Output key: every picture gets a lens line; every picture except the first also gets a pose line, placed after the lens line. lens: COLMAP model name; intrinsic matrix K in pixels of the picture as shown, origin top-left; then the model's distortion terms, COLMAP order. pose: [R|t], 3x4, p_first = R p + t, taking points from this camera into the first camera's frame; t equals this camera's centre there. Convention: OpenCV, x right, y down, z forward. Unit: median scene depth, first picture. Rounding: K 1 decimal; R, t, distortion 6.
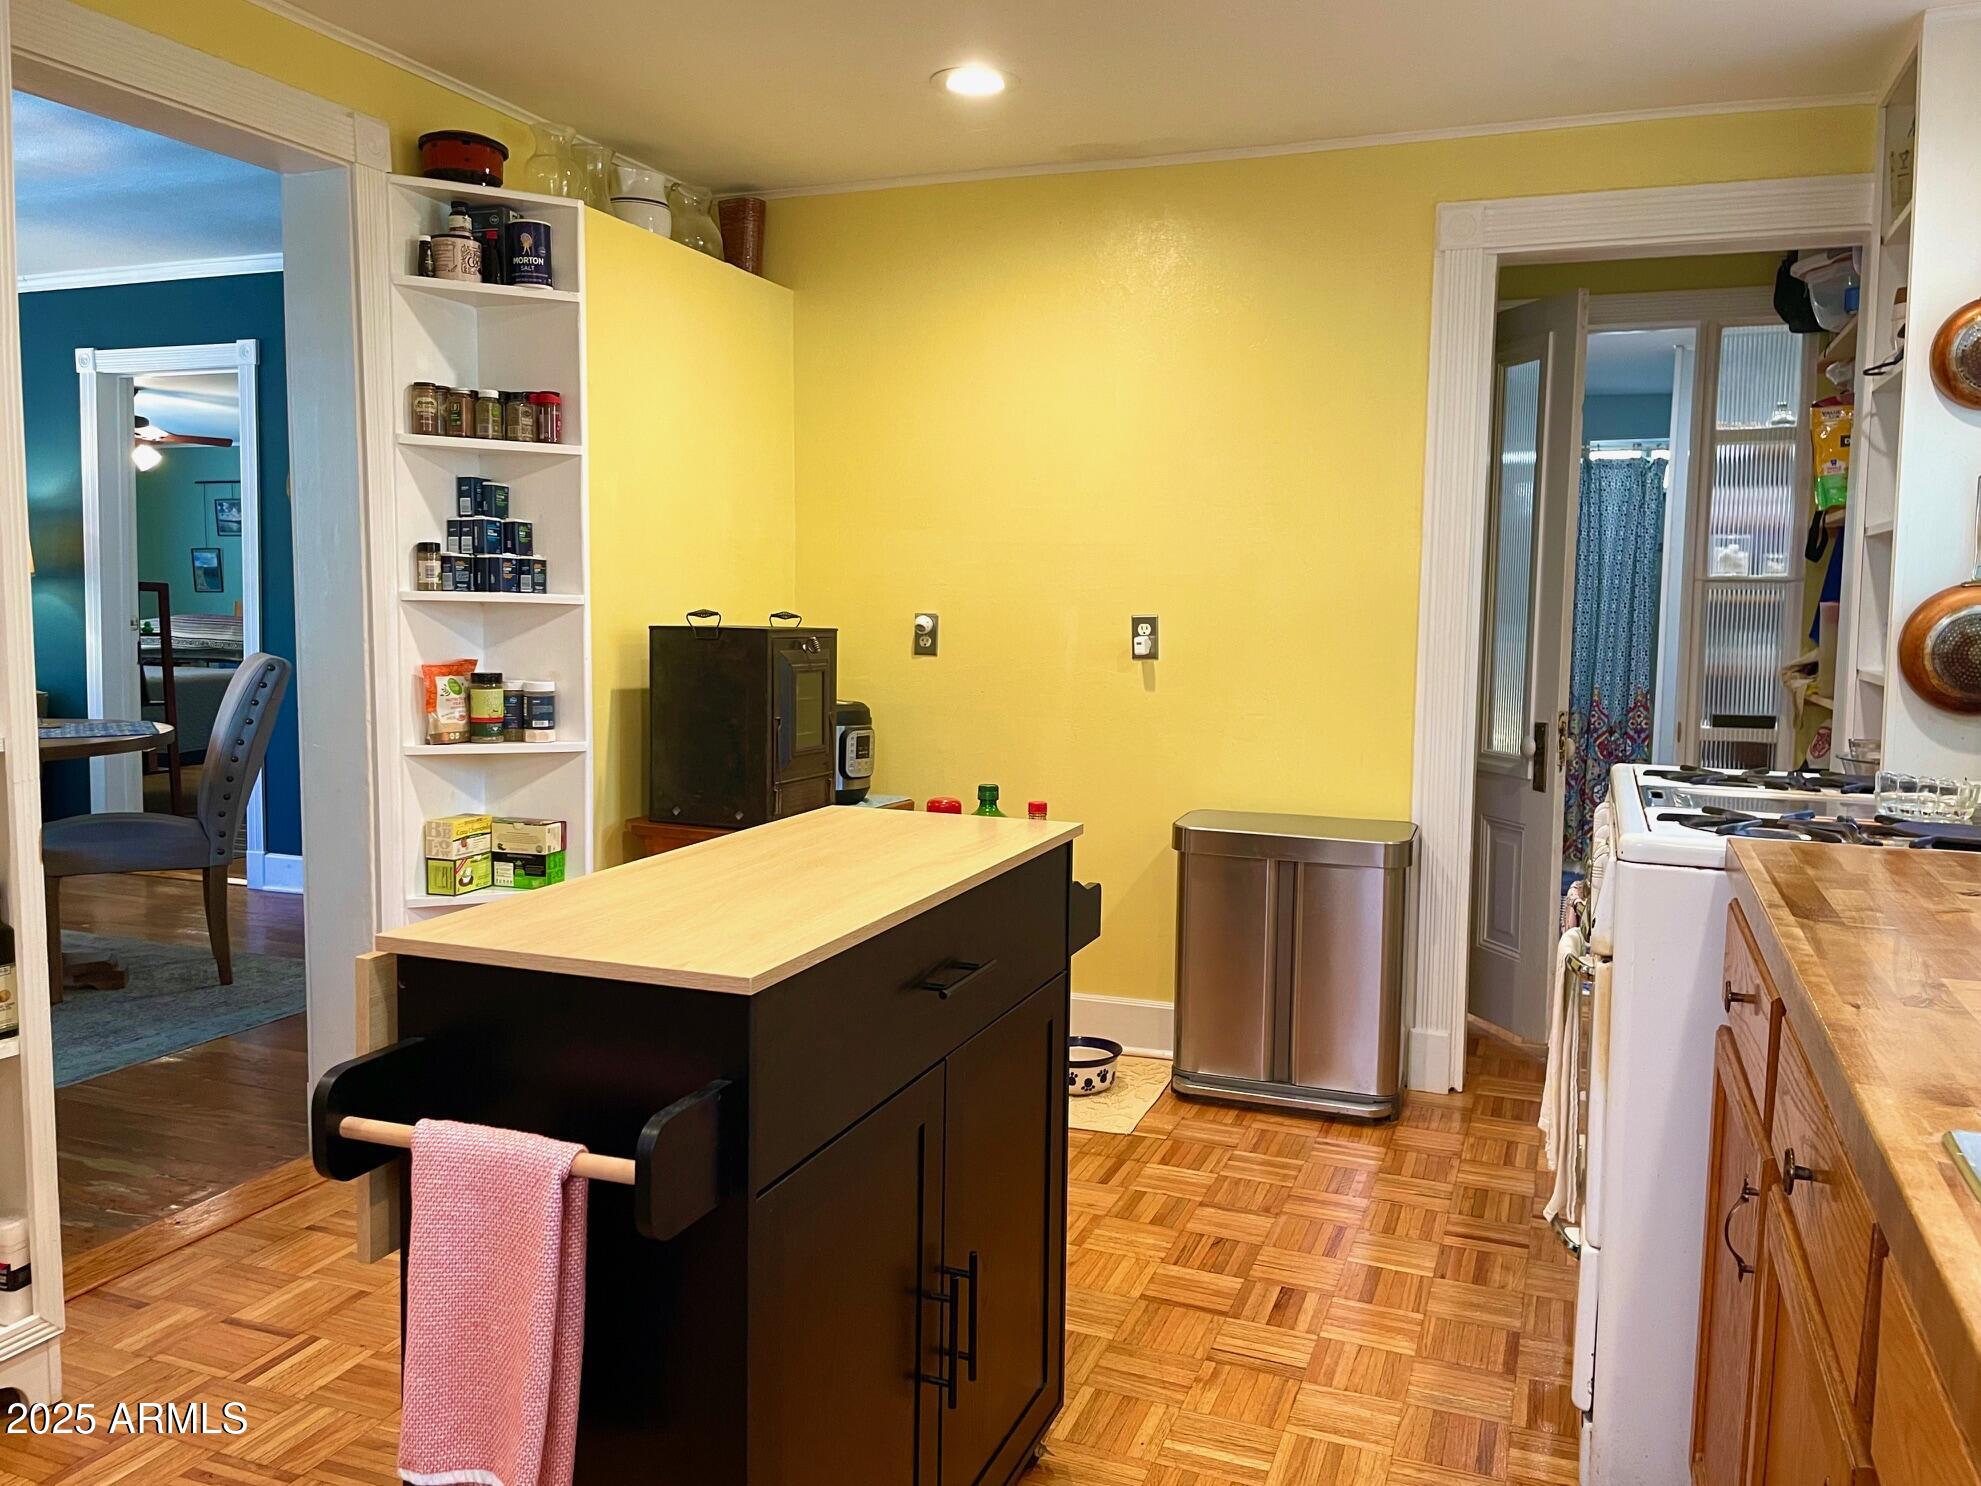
lens RADIAL K [[1539.8, 0, 998.0], [0, 1539.8, 741.8], [0, 0, 1]] dist [0.027433, -0.018701]
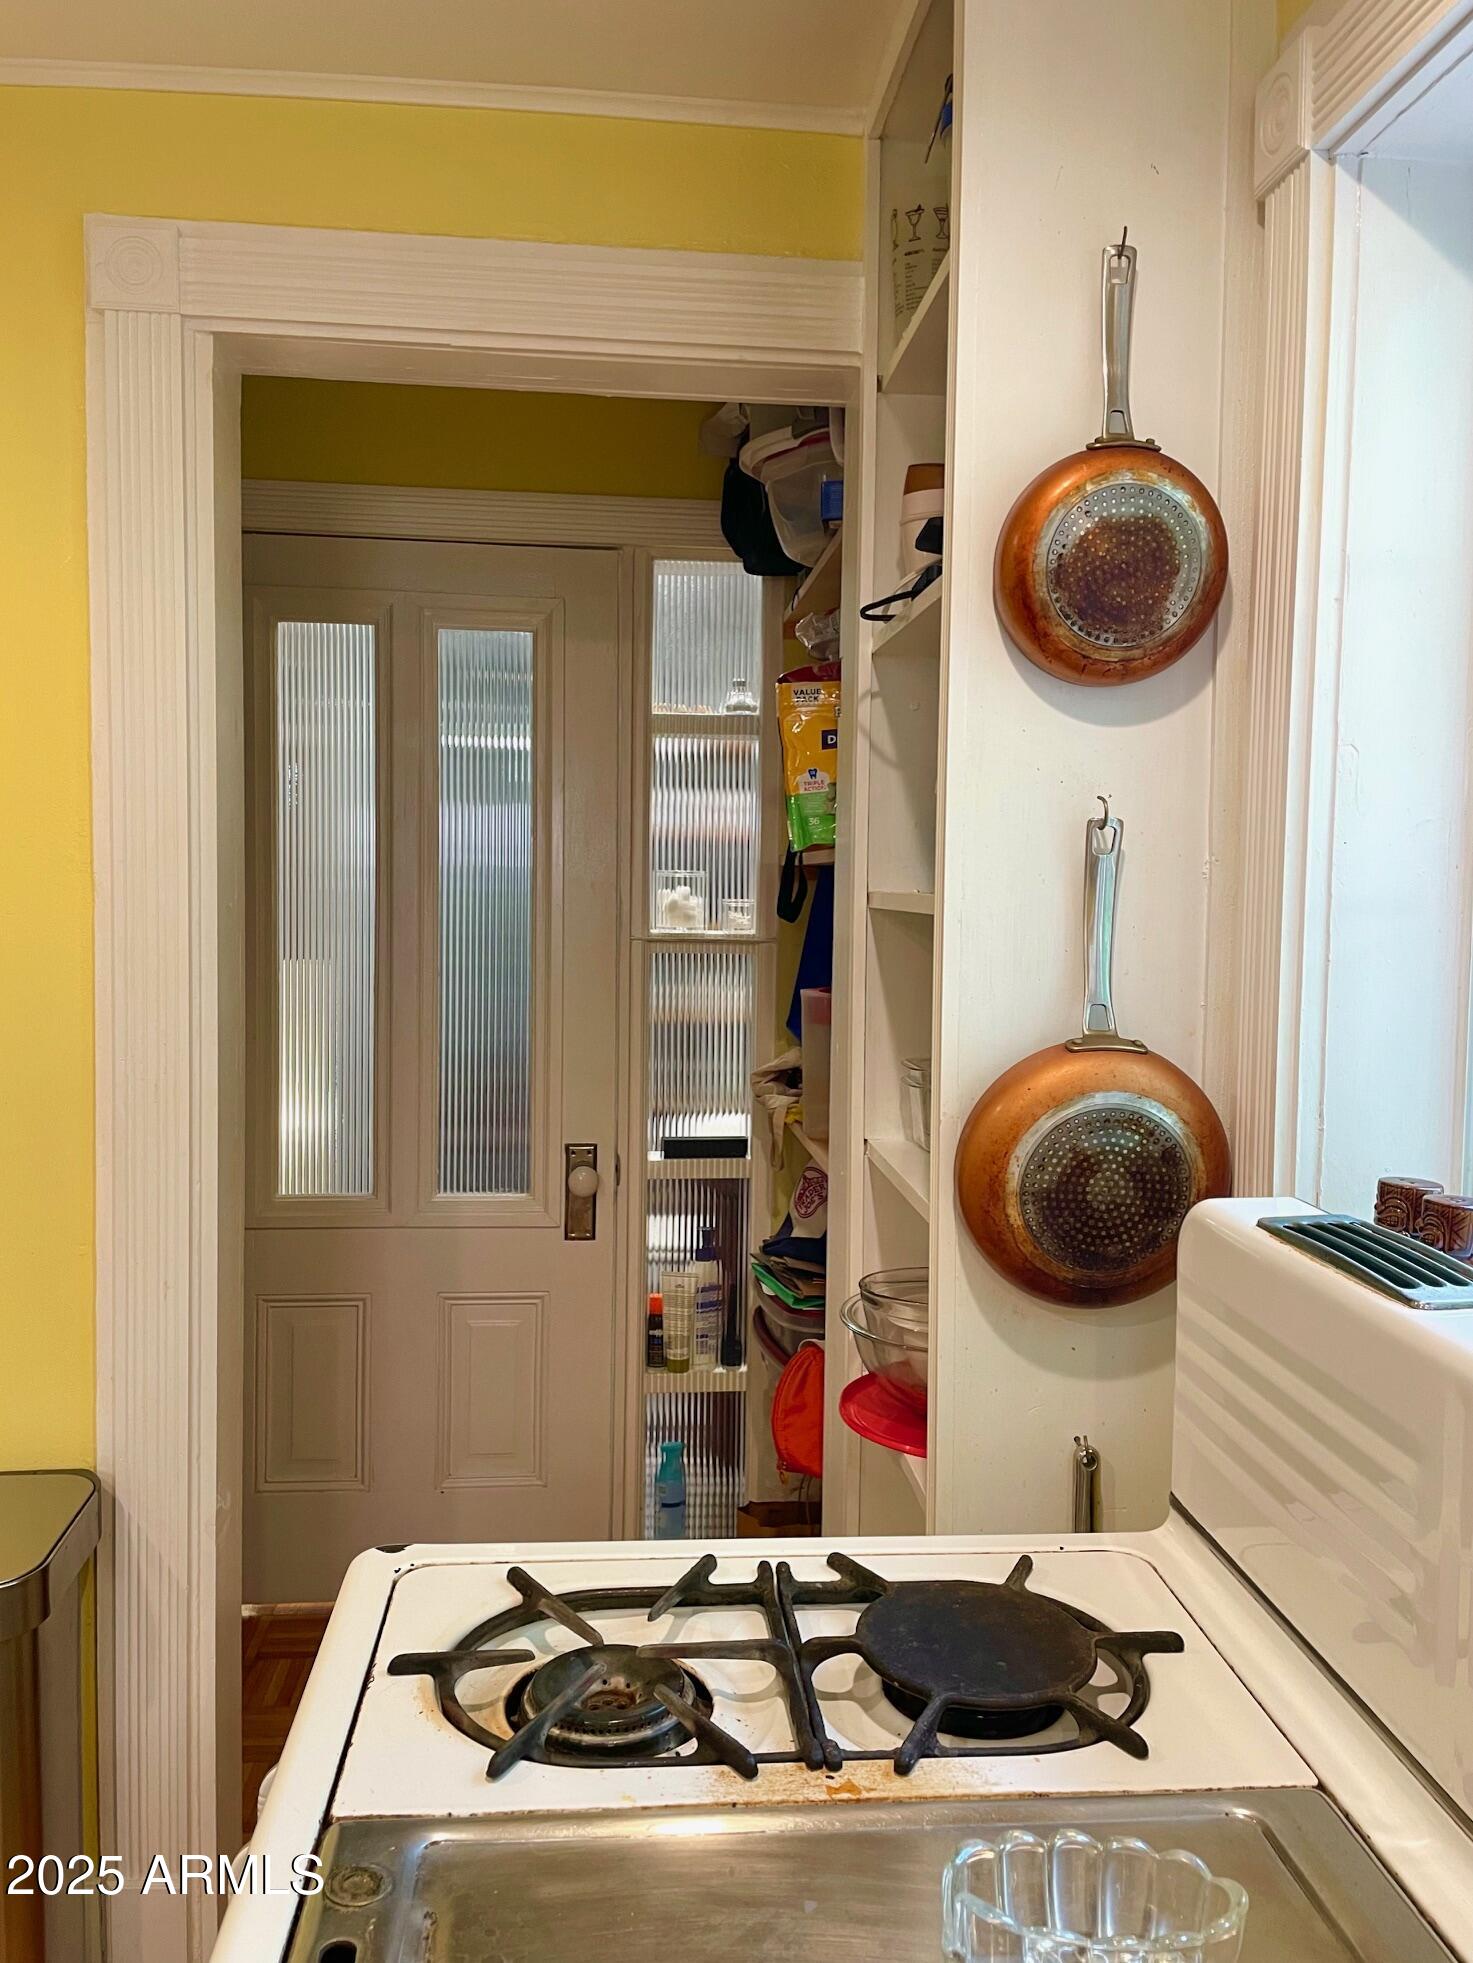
lens RADIAL K [[1525.8, 0, 737.7], [0, 1525.8, 976.6], [0, 0, 1]] dist [0.027433, -0.018701]
pose [[0.899654, -0.023834, 0.435953, 0.250677], [0.034820, 0.999245, -0.017228, -0.091572], [-0.435214, 0.030679, 0.899804, 0.478975]]
